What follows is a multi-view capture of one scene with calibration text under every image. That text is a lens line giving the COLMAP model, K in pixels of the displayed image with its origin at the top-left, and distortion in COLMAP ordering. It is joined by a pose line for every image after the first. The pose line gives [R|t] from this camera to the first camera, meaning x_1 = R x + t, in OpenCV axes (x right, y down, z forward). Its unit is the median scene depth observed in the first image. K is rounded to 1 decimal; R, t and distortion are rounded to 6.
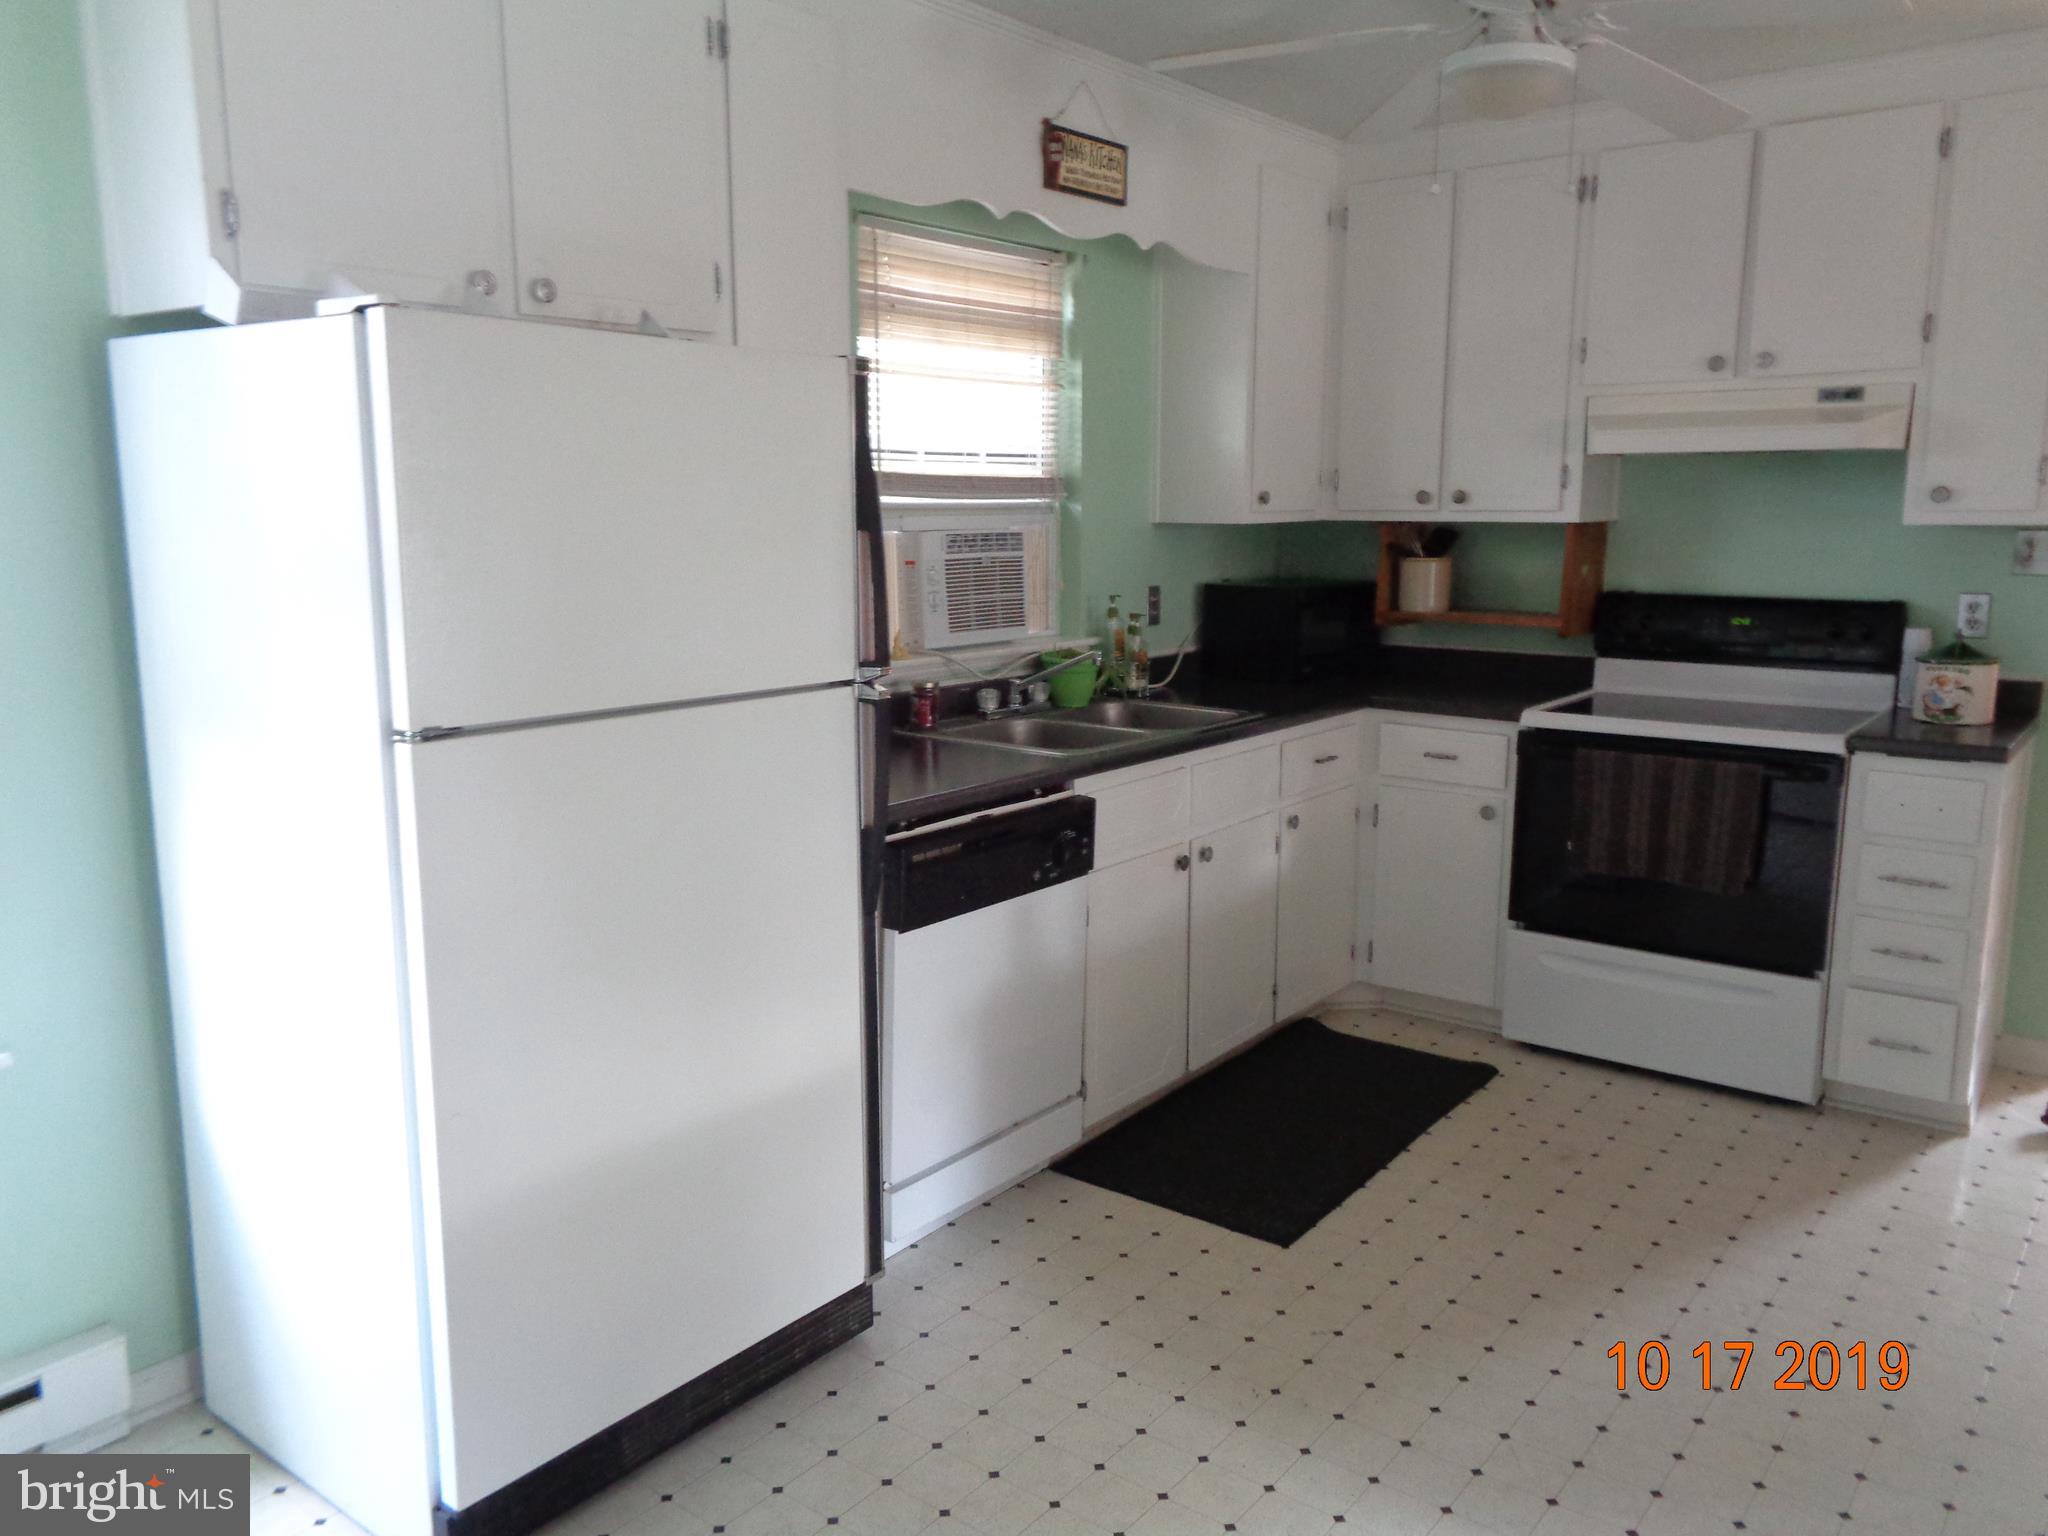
lens RADIAL K [[1572.3, 0, 1031.8], [0, 1572.3, 756.6], [0, 0, 1]] dist [0.031214, 0.005225]
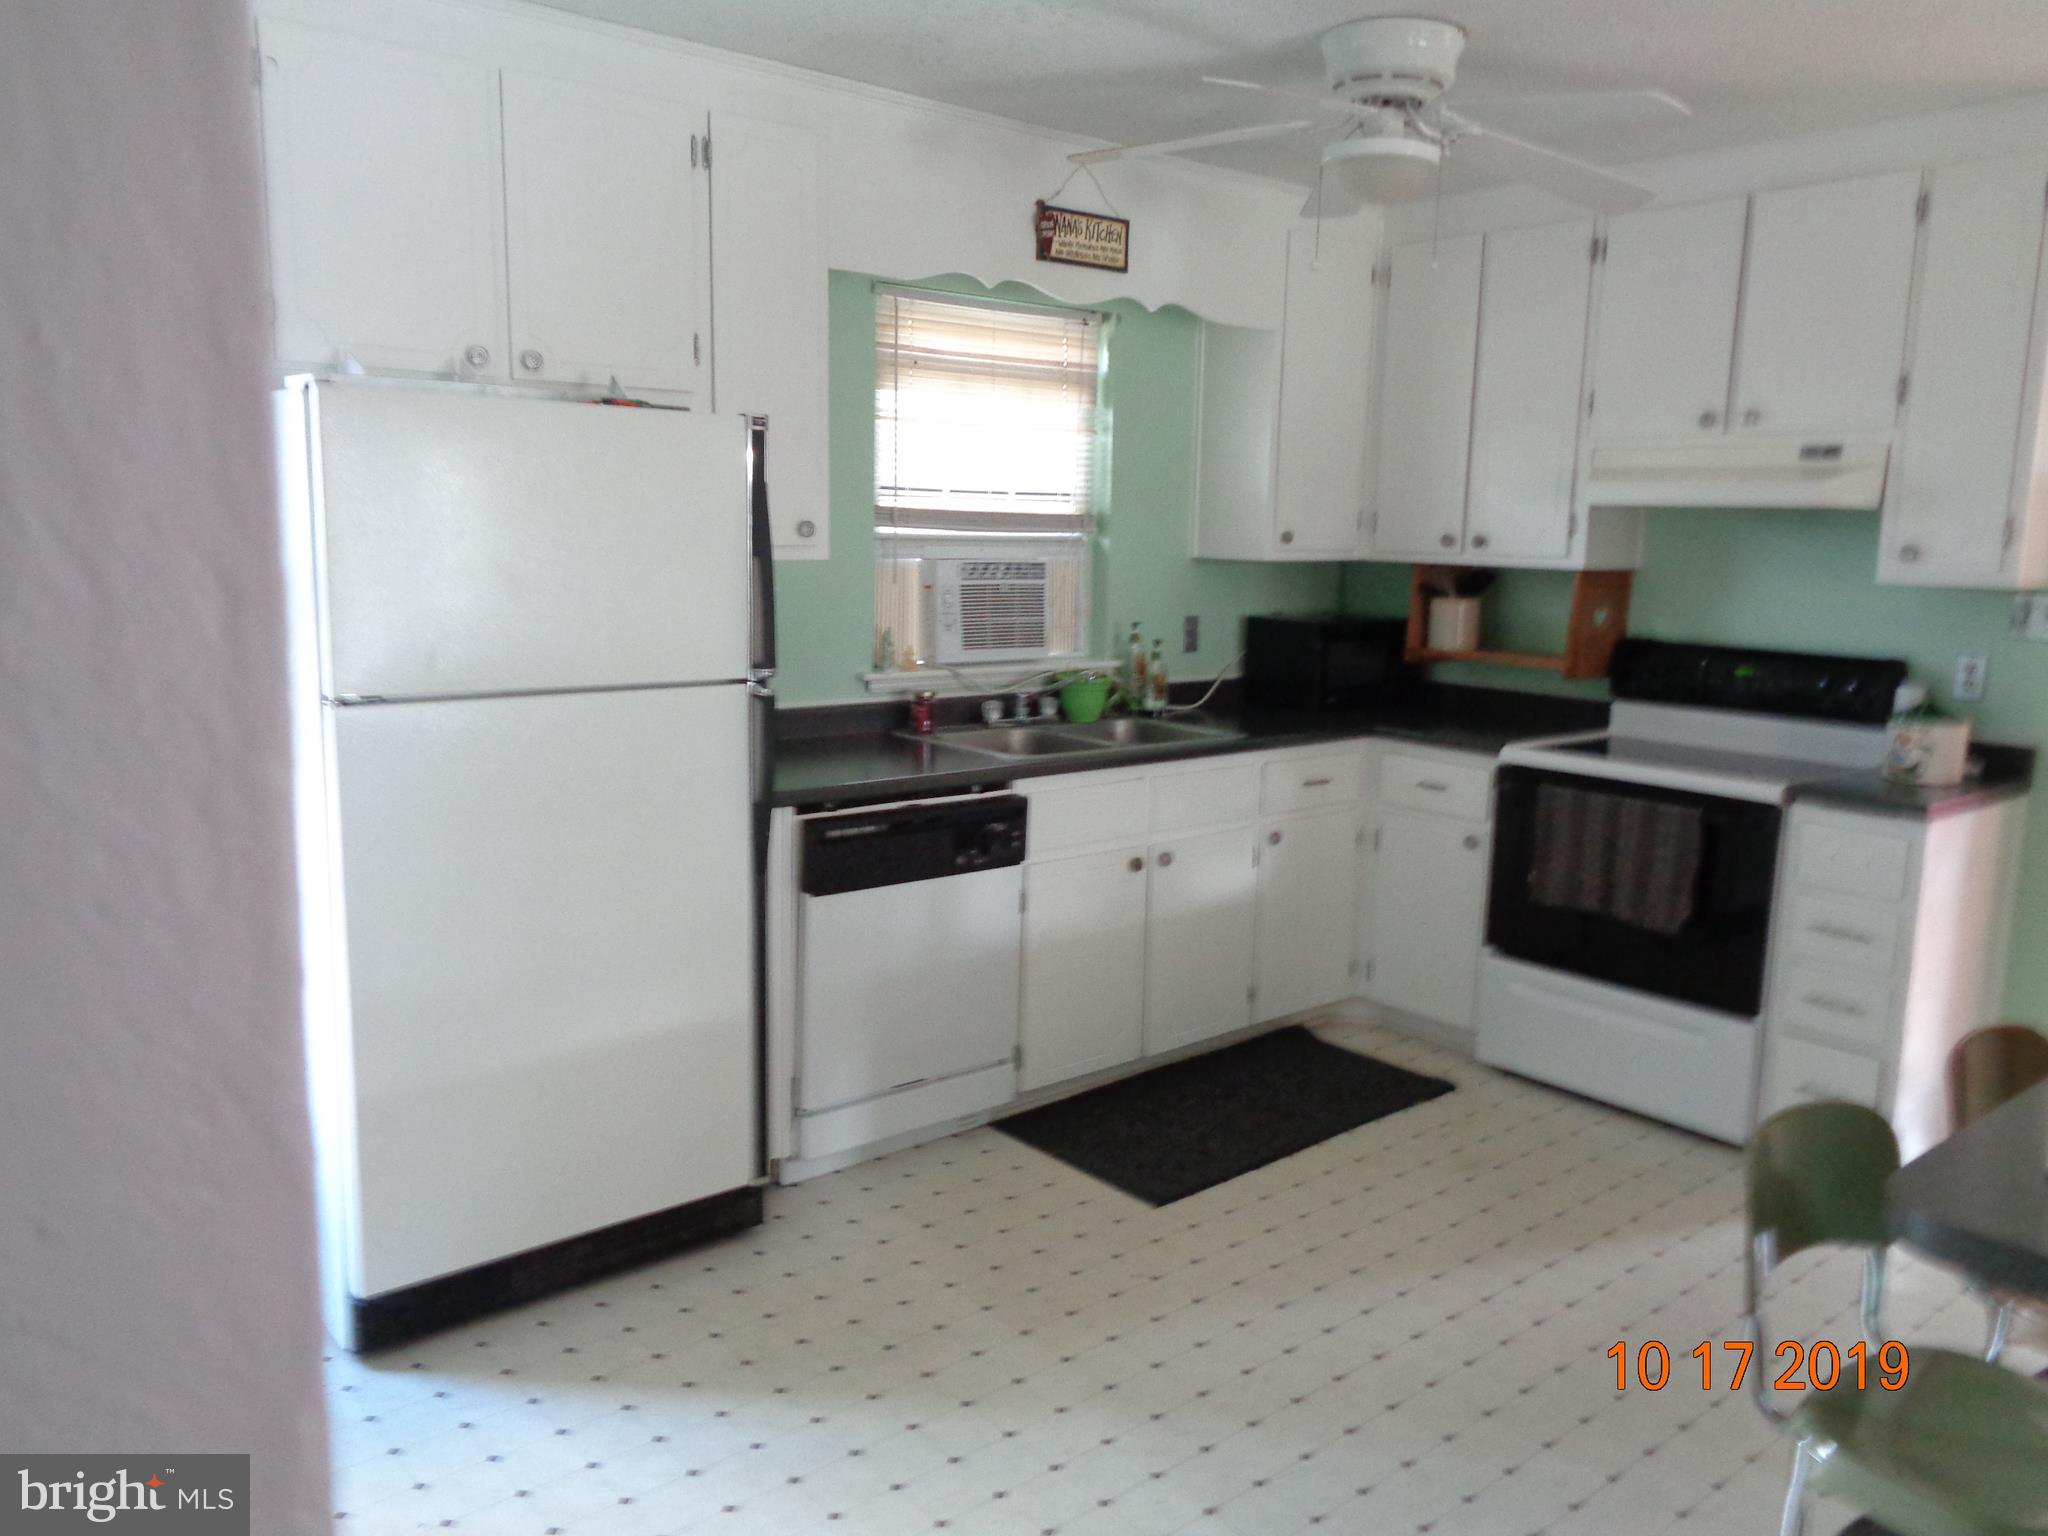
lens RADIAL K [[1579.3, 0, 1029.7], [0, 1579.3, 777.2], [0, 0, 1]] dist [0.025226, -0.008750]
pose [[0.975826, 0.058181, -0.210662, 0.231760], [-0.058916, 0.998259, 0.002791, 0.006645], [0.210458, 0.009688, 0.977555, -0.095873]]
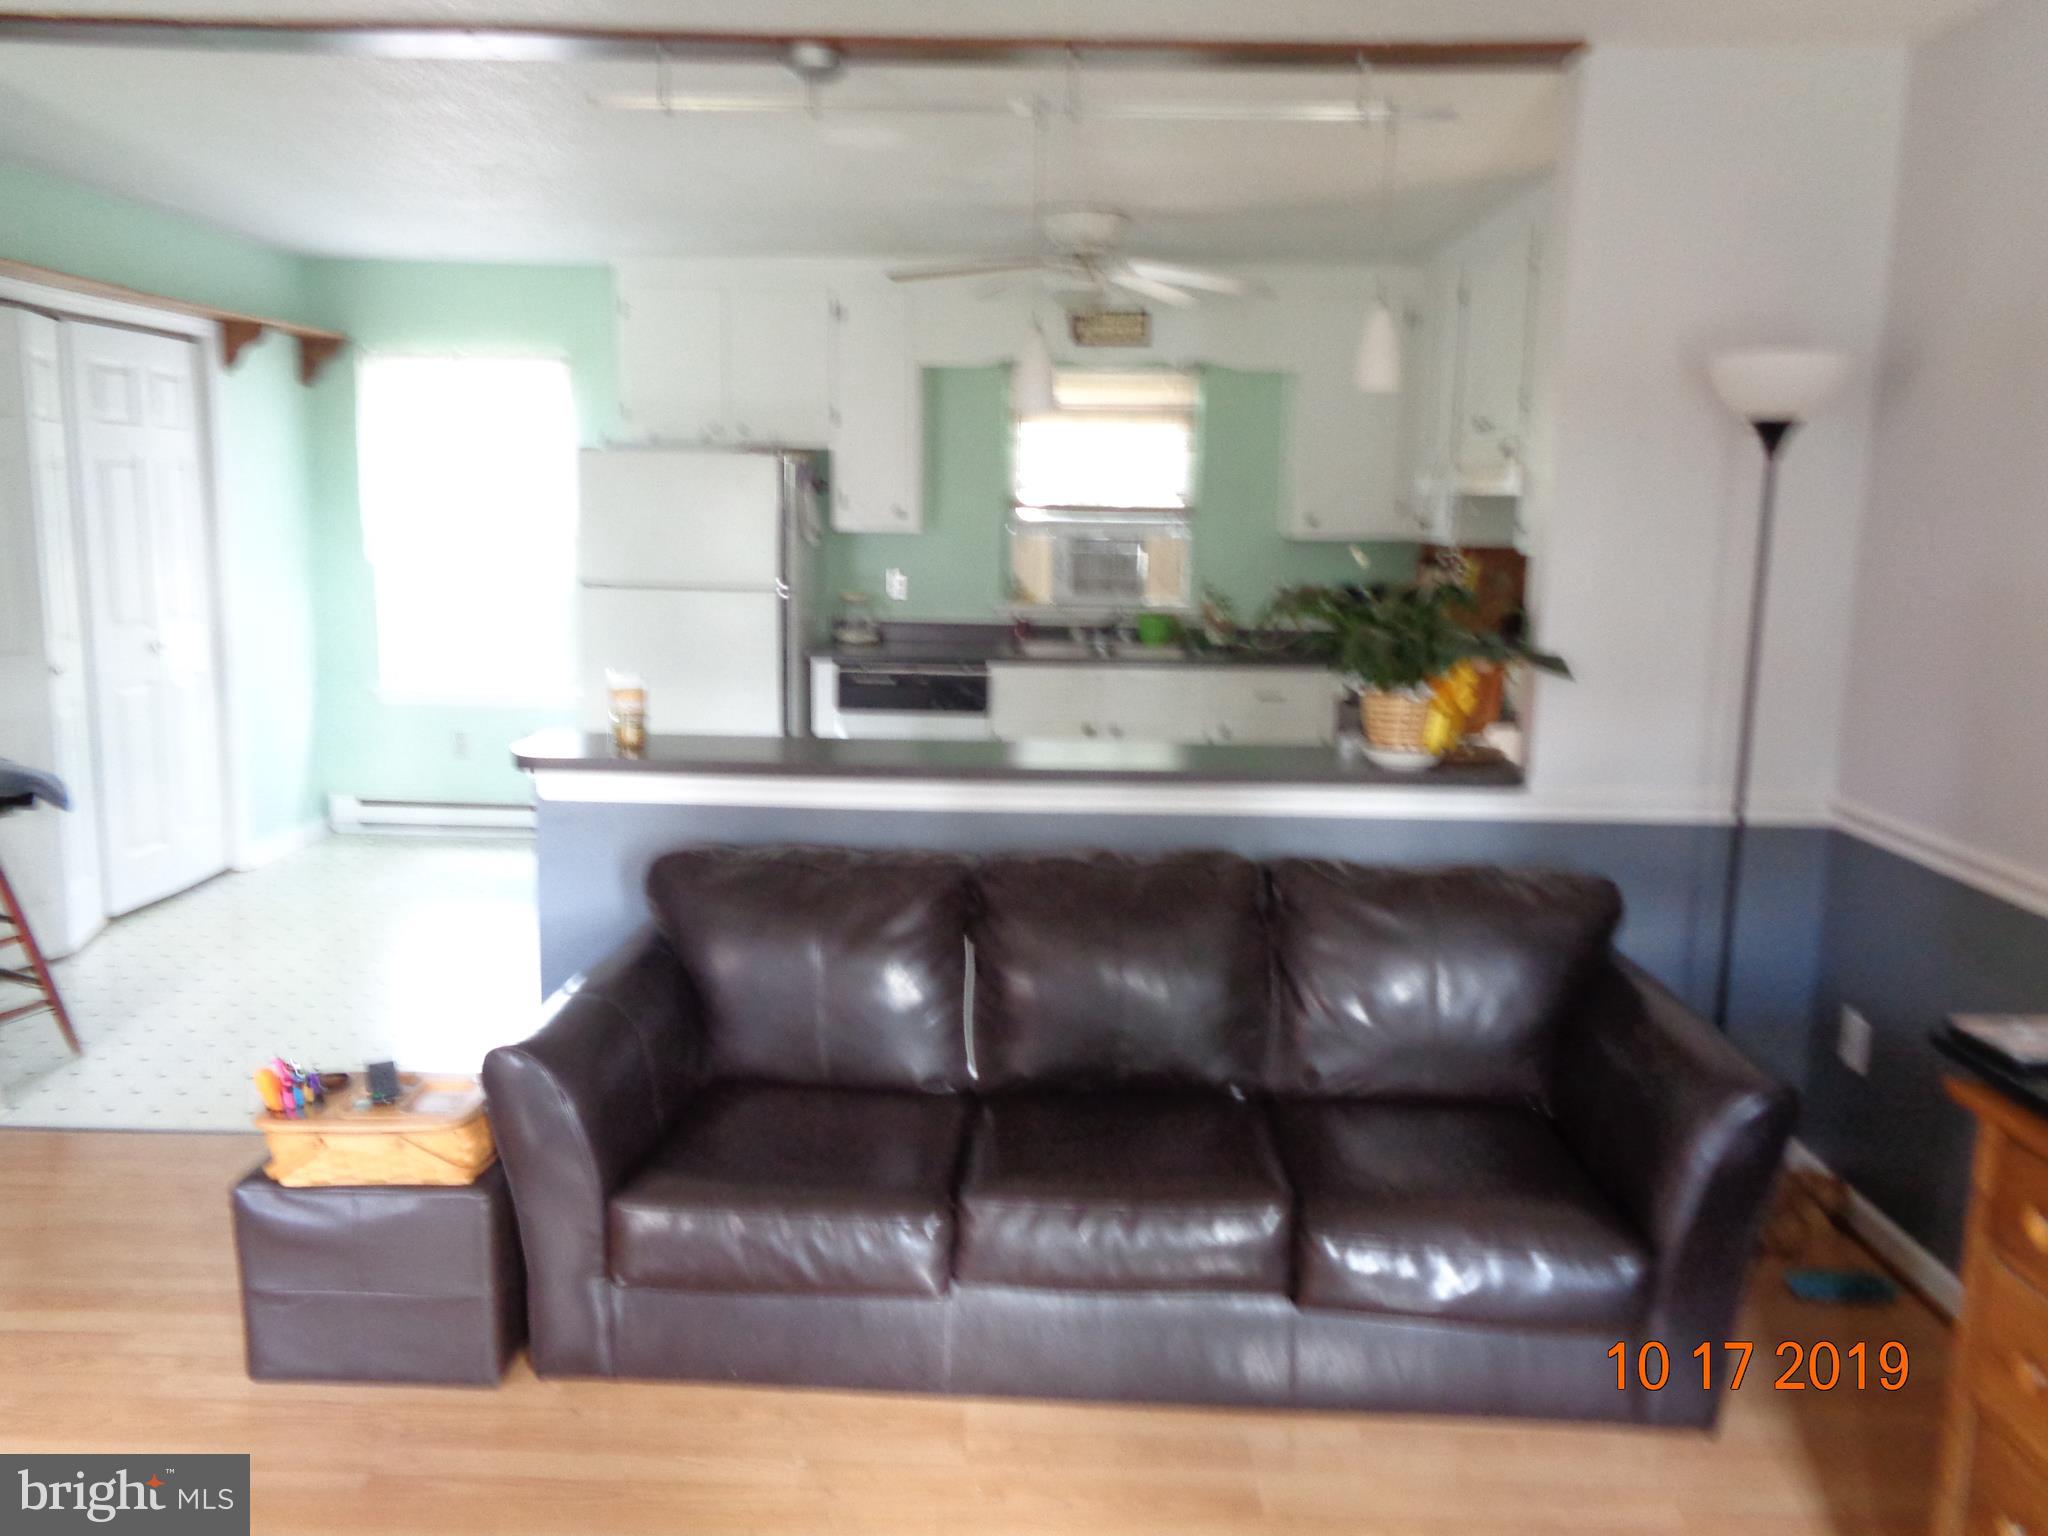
lens RADIAL K [[1579.3, 0, 1029.7], [0, 1579.3, 777.2], [0, 0, 1]] dist [0.025226, -0.008750]
pose [[0.597318, 0.145852, -0.788631, 1.291781], [-0.151452, 0.986146, 0.067670, 0.009258], [0.787574, 0.079020, 0.611132, -0.091710]]
